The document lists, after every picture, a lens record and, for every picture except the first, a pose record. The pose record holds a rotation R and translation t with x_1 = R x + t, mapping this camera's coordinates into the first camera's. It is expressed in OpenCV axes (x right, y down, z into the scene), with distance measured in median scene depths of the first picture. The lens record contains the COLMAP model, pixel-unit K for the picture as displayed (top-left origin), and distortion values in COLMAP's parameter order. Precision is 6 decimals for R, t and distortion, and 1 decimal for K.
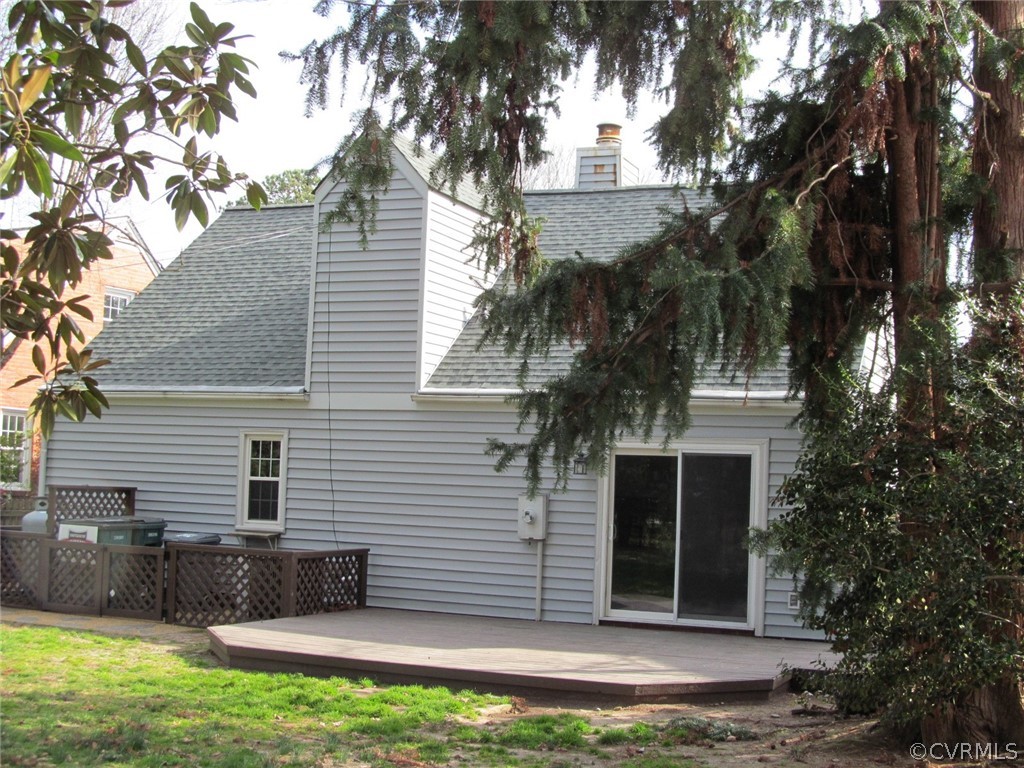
lens RADIAL K [[1457.3, 0, 512.0], [0, 1457.3, 384.0], [0, 0, 1]] dist [-0.030653, -0.088516]
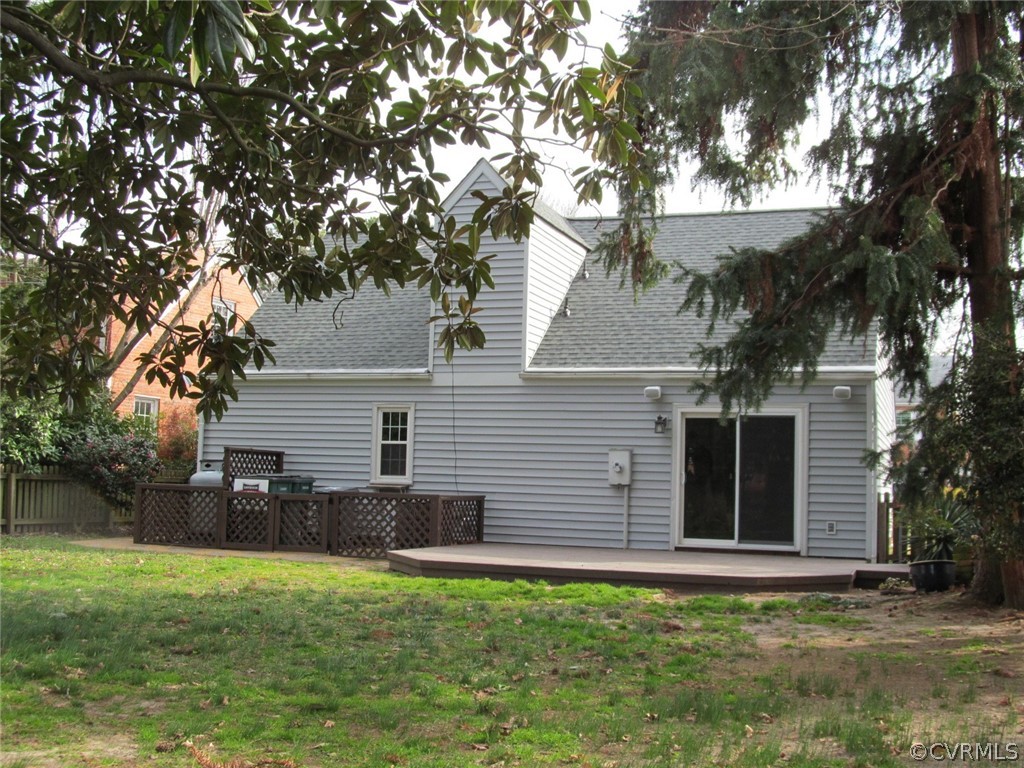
lens RADIAL K [[1243.6, 0, 512.0], [0, 1243.6, 384.0], [0, 0, 1]] dist [0.000202, 0.050844]
pose [[0.997596, -0.003692, 0.069200, -0.149258], [0.004844, 0.999852, -0.016487, 0.034451], [-0.069129, 0.016782, 0.997467, -0.076693]]
